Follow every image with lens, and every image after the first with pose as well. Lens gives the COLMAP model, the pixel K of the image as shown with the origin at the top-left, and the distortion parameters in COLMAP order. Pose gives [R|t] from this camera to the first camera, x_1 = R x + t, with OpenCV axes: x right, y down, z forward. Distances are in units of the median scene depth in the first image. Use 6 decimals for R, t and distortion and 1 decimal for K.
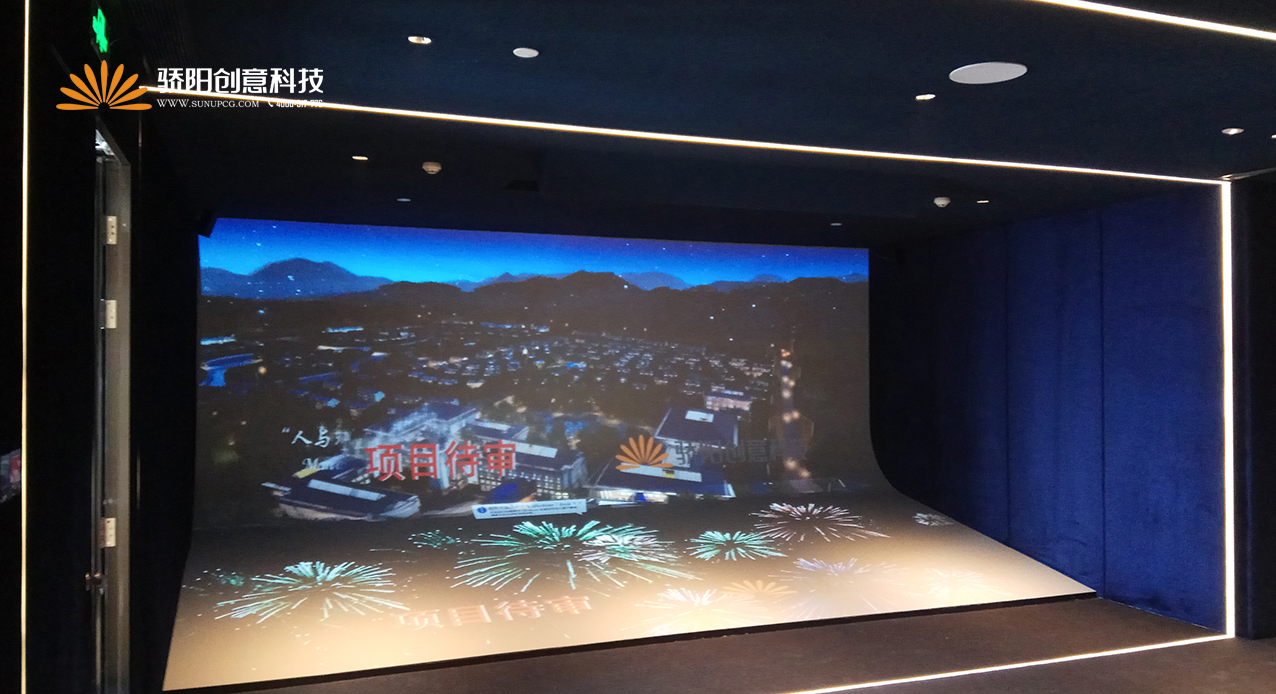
lens RADIAL K [[996.5, 0, 638.0], [0, 996.5, 347.0], [0, 0, 1]] dist [0.123787, -0.167741]
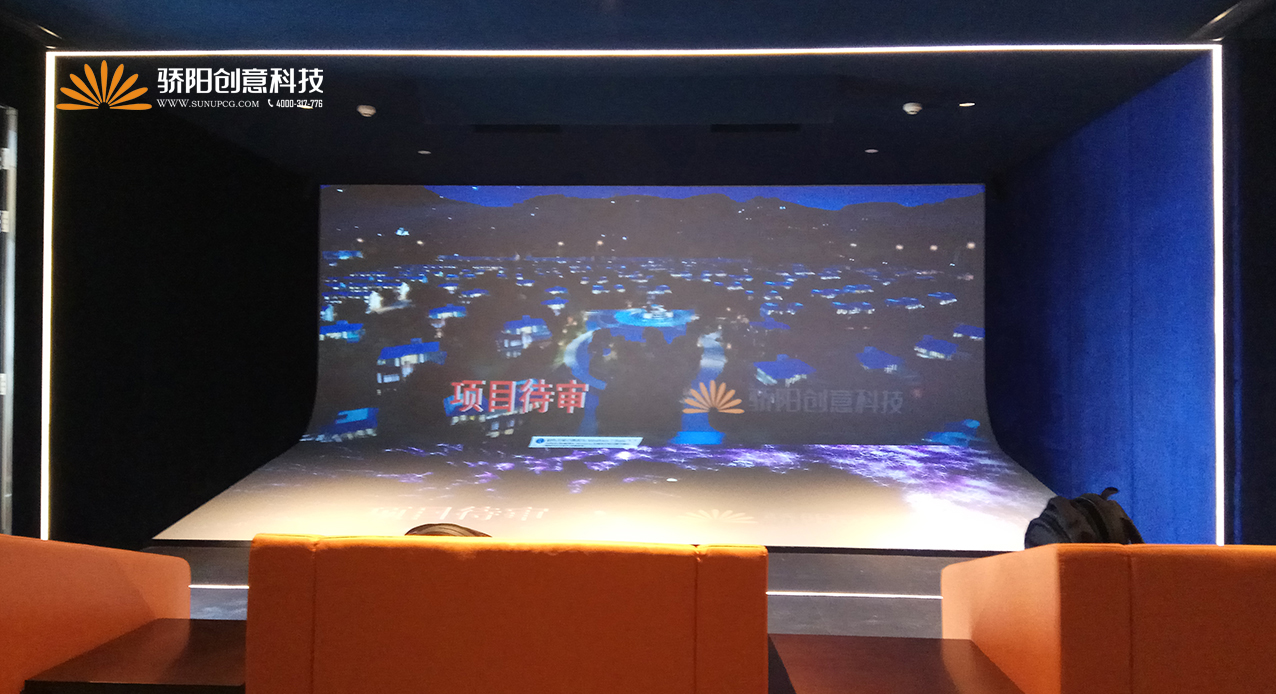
lens RADIAL K [[996.5, 0, 638.0], [0, 996.5, 347.0], [0, 0, 1]] dist [0.123787, -0.167741]
pose [[0.912871, -0.002047, -0.408244, 0.379172], [0.000291, 0.999990, -0.004362, 0.064699], [0.408249, 0.003863, 0.912863, 0.052364]]
